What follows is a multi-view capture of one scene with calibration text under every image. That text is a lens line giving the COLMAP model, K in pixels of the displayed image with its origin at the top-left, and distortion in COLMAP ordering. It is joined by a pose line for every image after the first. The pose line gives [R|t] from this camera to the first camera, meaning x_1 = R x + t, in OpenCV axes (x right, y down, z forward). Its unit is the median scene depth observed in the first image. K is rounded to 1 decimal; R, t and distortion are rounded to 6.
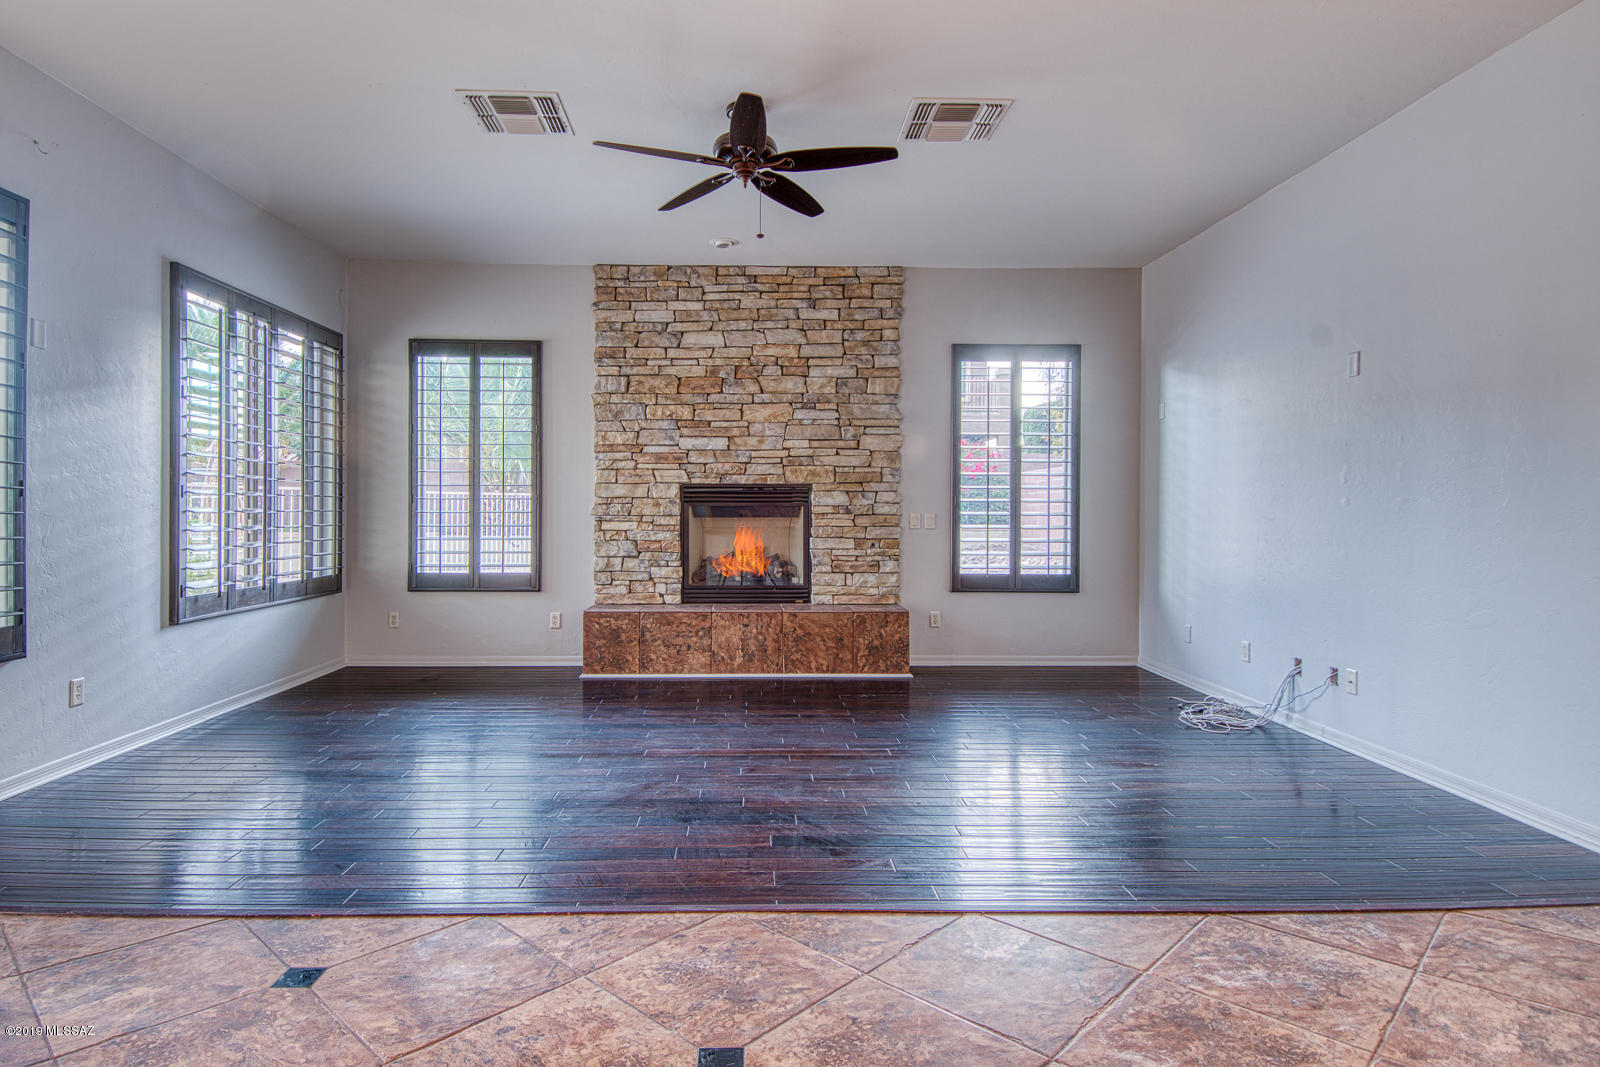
lens RADIAL K [[875.3, 0, 790.7], [0, 875.3, 527.3], [0, 0, 1]] dist [0.016388, -0.007596]
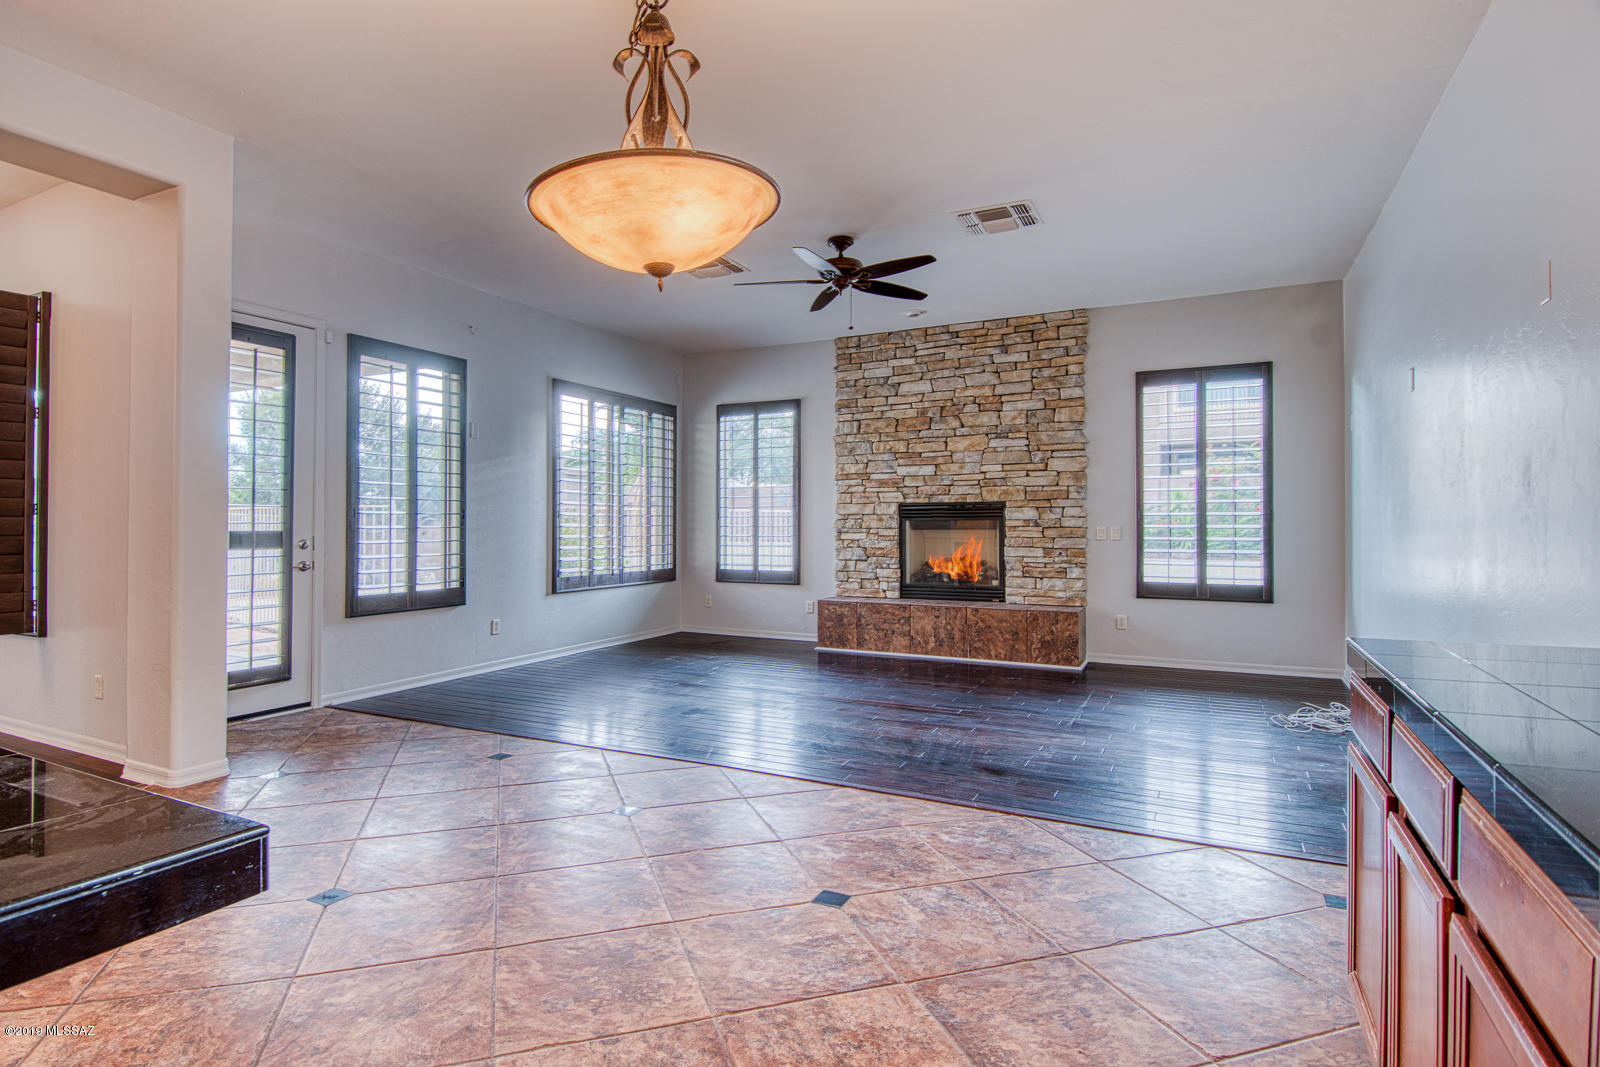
lens RADIAL K [[840.7, 0, 806.3], [0, 840.7, 528.9], [0, 0, 1]] dist [0.034853, -0.026037]
pose [[0.883185, -0.000609, -0.469024, 0.329000], [-0.005529, 0.999916, -0.011710, 0.002405], [0.468992, 0.012936, 0.883108, -0.133917]]
